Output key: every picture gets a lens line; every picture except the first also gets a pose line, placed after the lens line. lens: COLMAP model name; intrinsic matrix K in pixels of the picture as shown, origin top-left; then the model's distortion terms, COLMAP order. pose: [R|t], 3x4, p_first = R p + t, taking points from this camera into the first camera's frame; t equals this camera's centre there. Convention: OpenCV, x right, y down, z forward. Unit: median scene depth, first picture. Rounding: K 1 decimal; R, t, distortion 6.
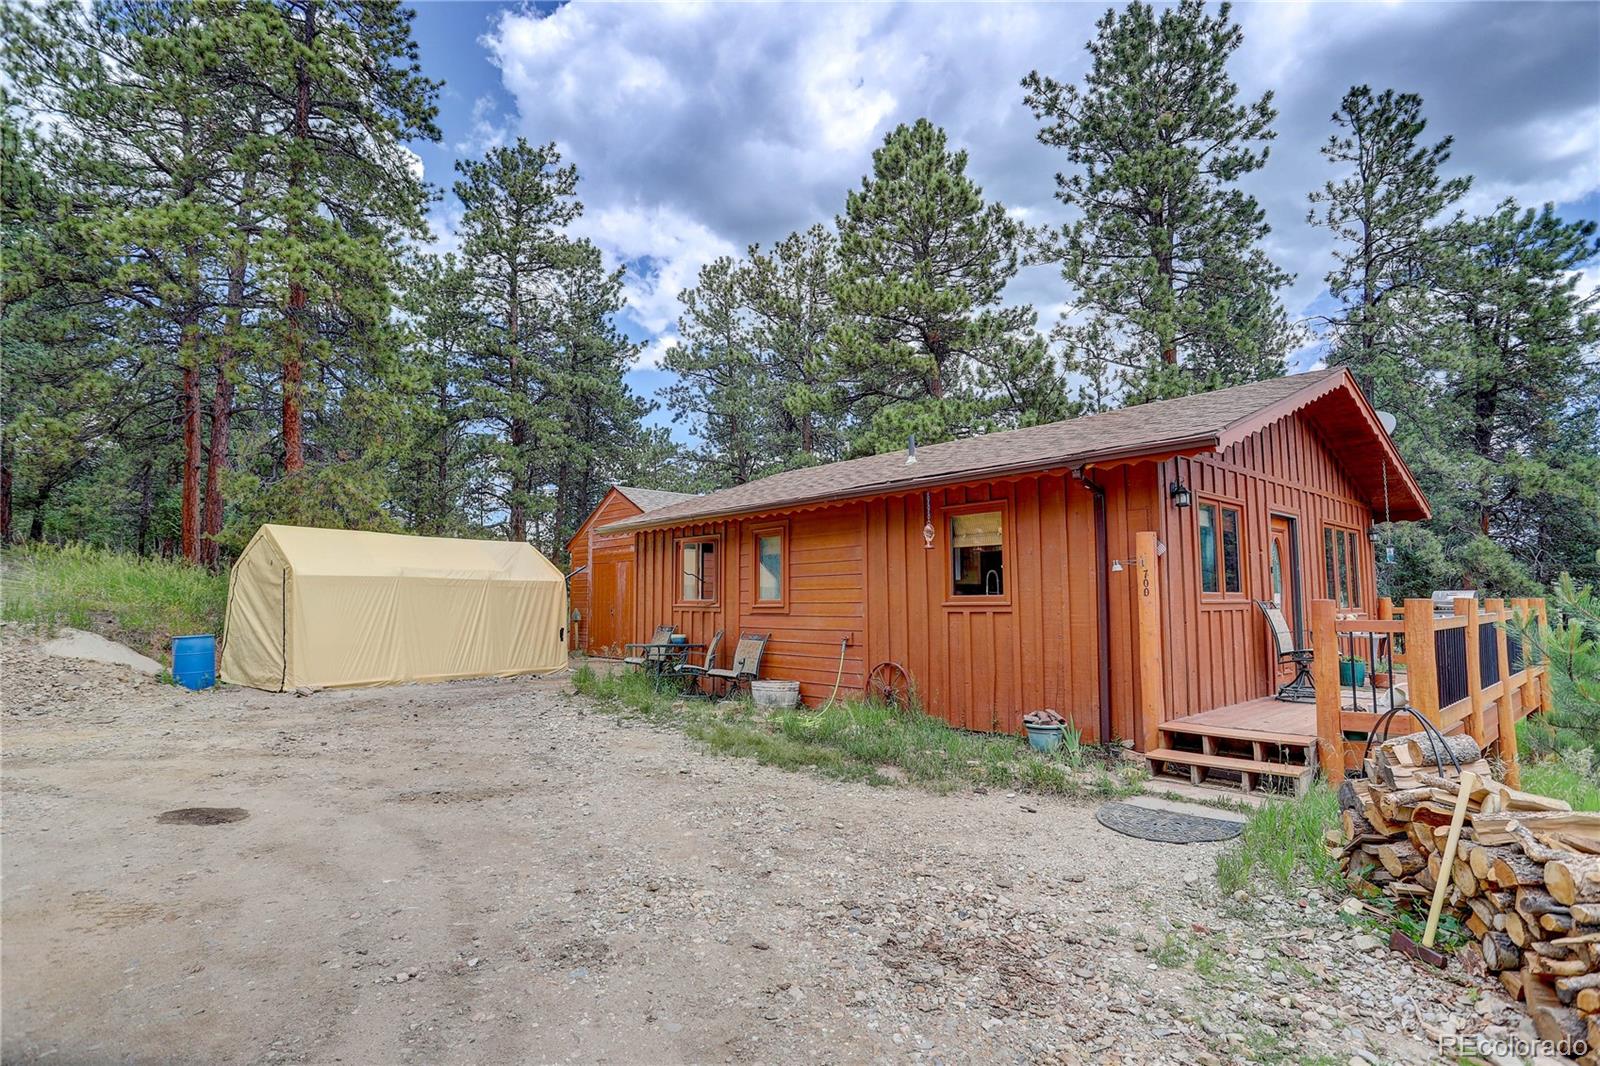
lens RADIAL K [[816.4, 0, 779.9], [0, 816.4, 530.4], [0, 0, 1]] dist [-0.029313, 0.000958]
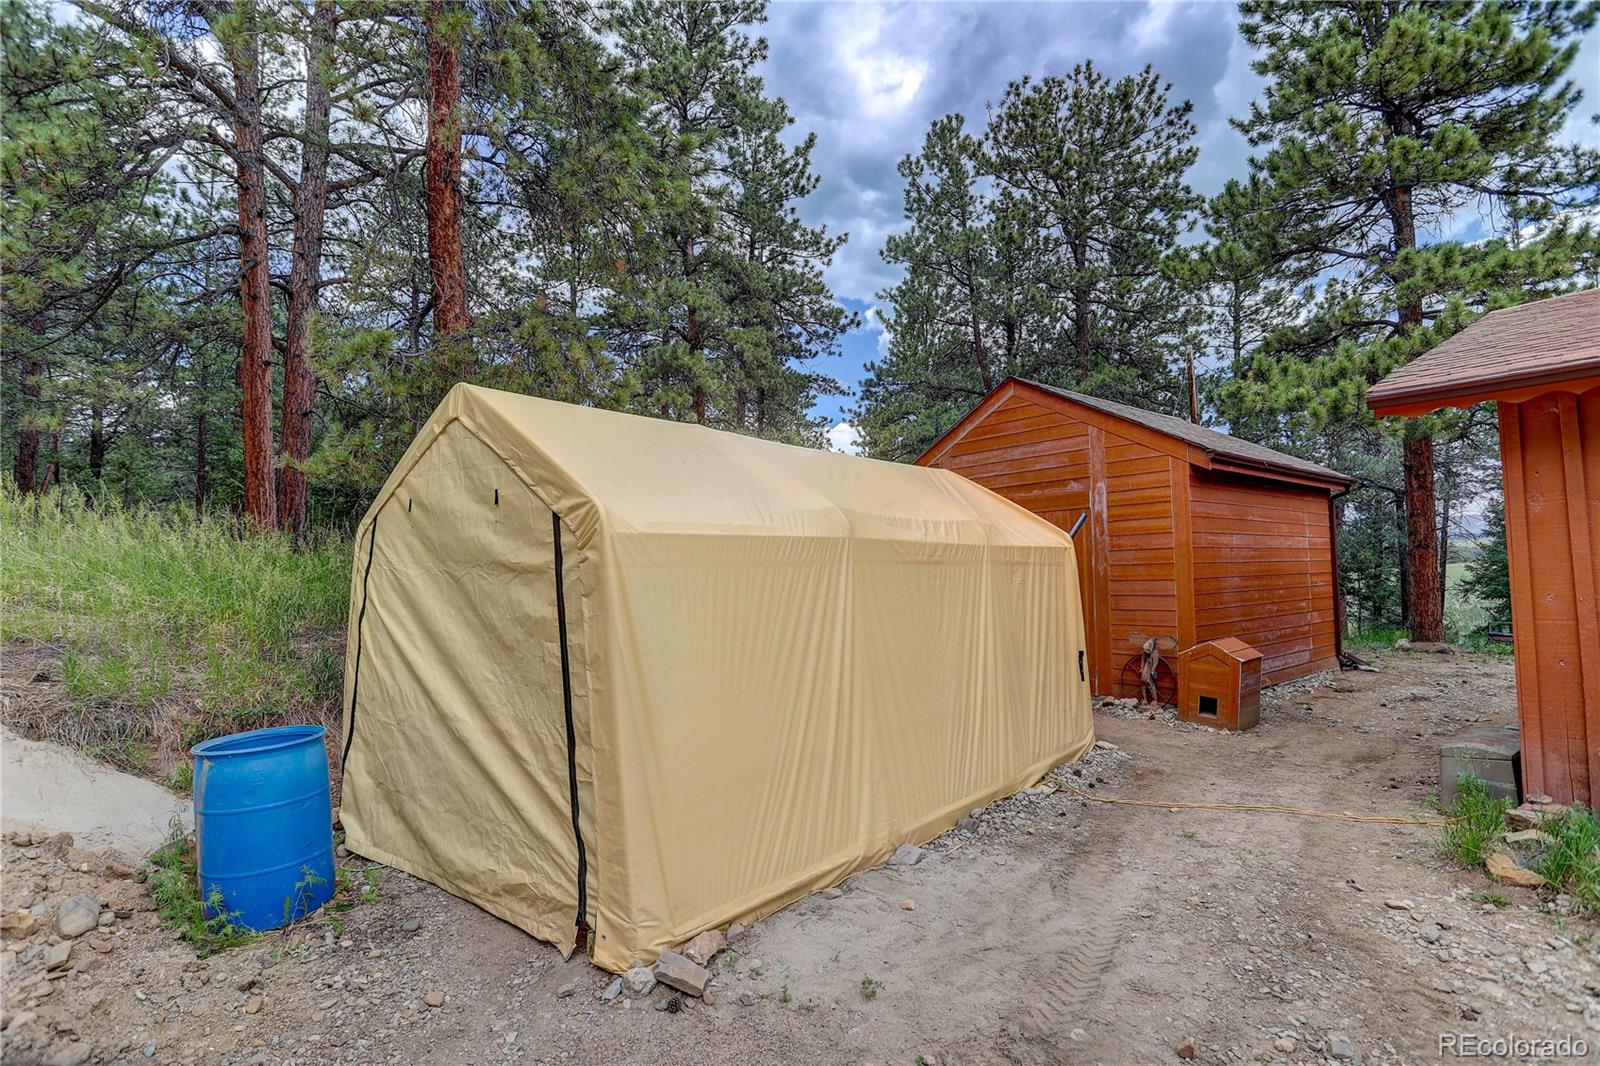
lens RADIAL K [[789.6, 0, 790.4], [0, 789.6, 536.8], [0, 0, 1]] dist [-0.069275, 0.028985]
pose [[0.998974, -0.019241, -0.040987, -0.424833], [0.020884, 0.998980, 0.040035, 0.037873], [0.040175, -0.040850, 0.998357, 0.594074]]
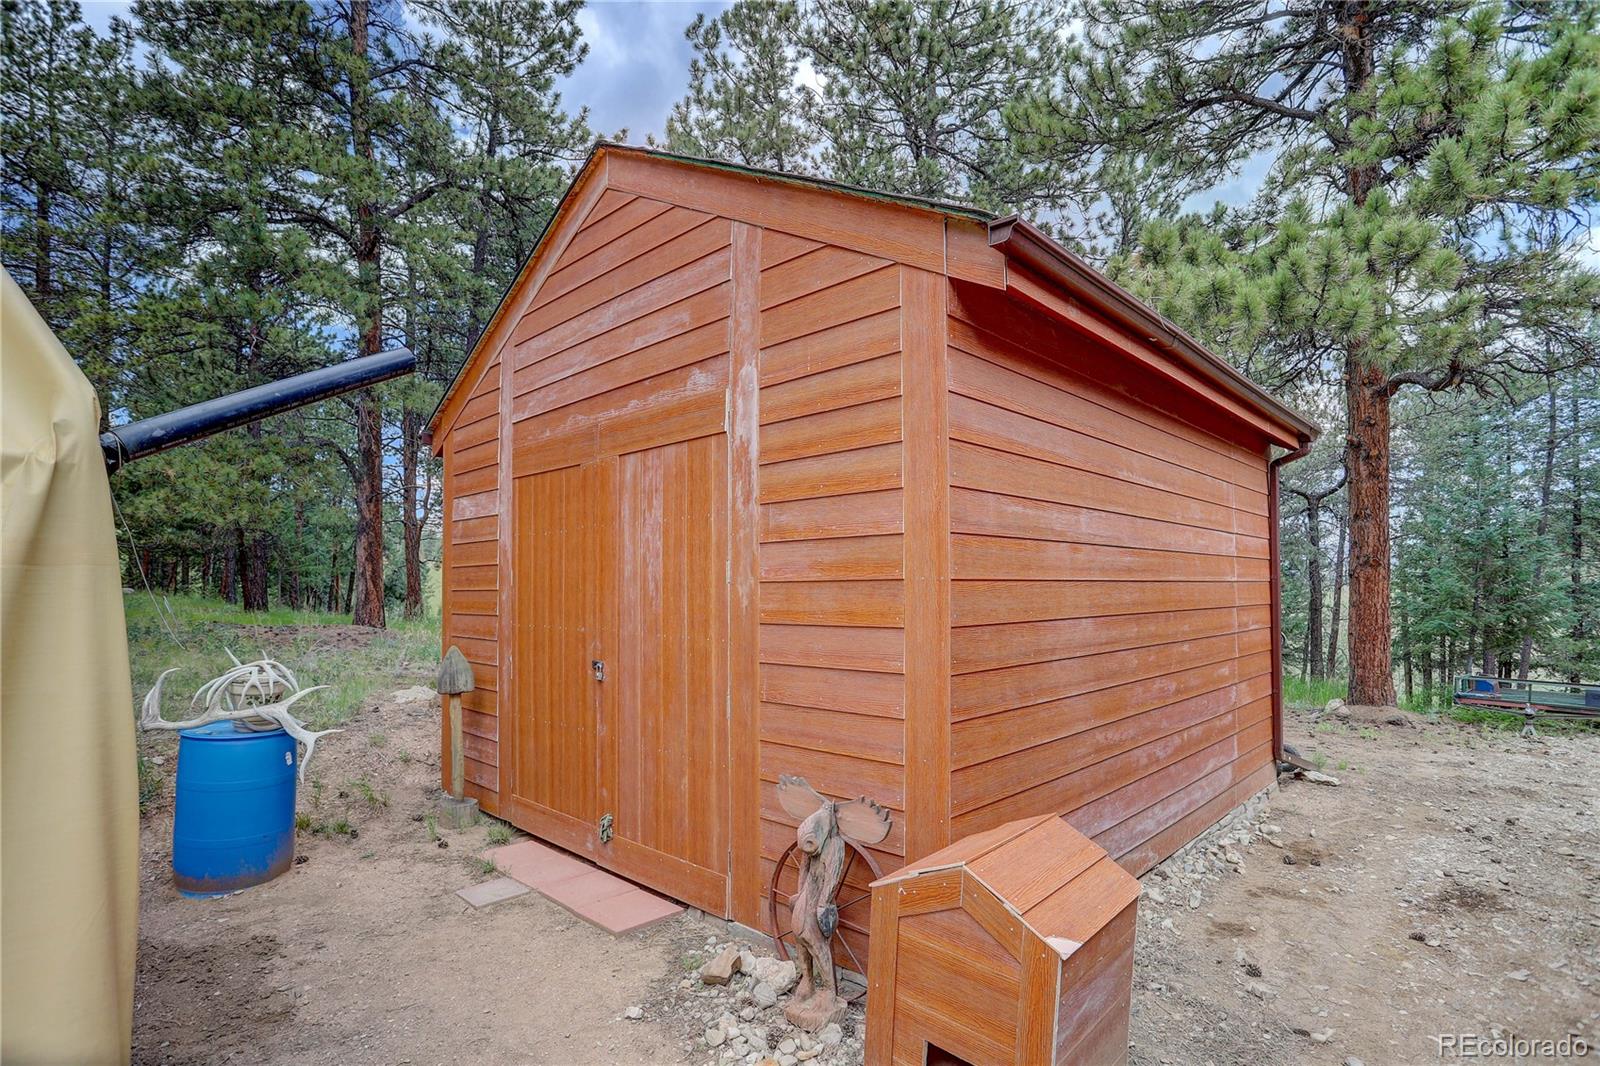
lens RADIAL K [[808.6, 0, 801.3], [0, 808.6, 570.4], [0, 0, 1]] dist [-0.067473, 0.017469]
pose [[0.995006, 0.000103, 0.099815, -0.216475], [-0.006544, 0.997915, 0.064207, 0.070451], [-0.099601, -0.064540, 0.992932, 0.970063]]
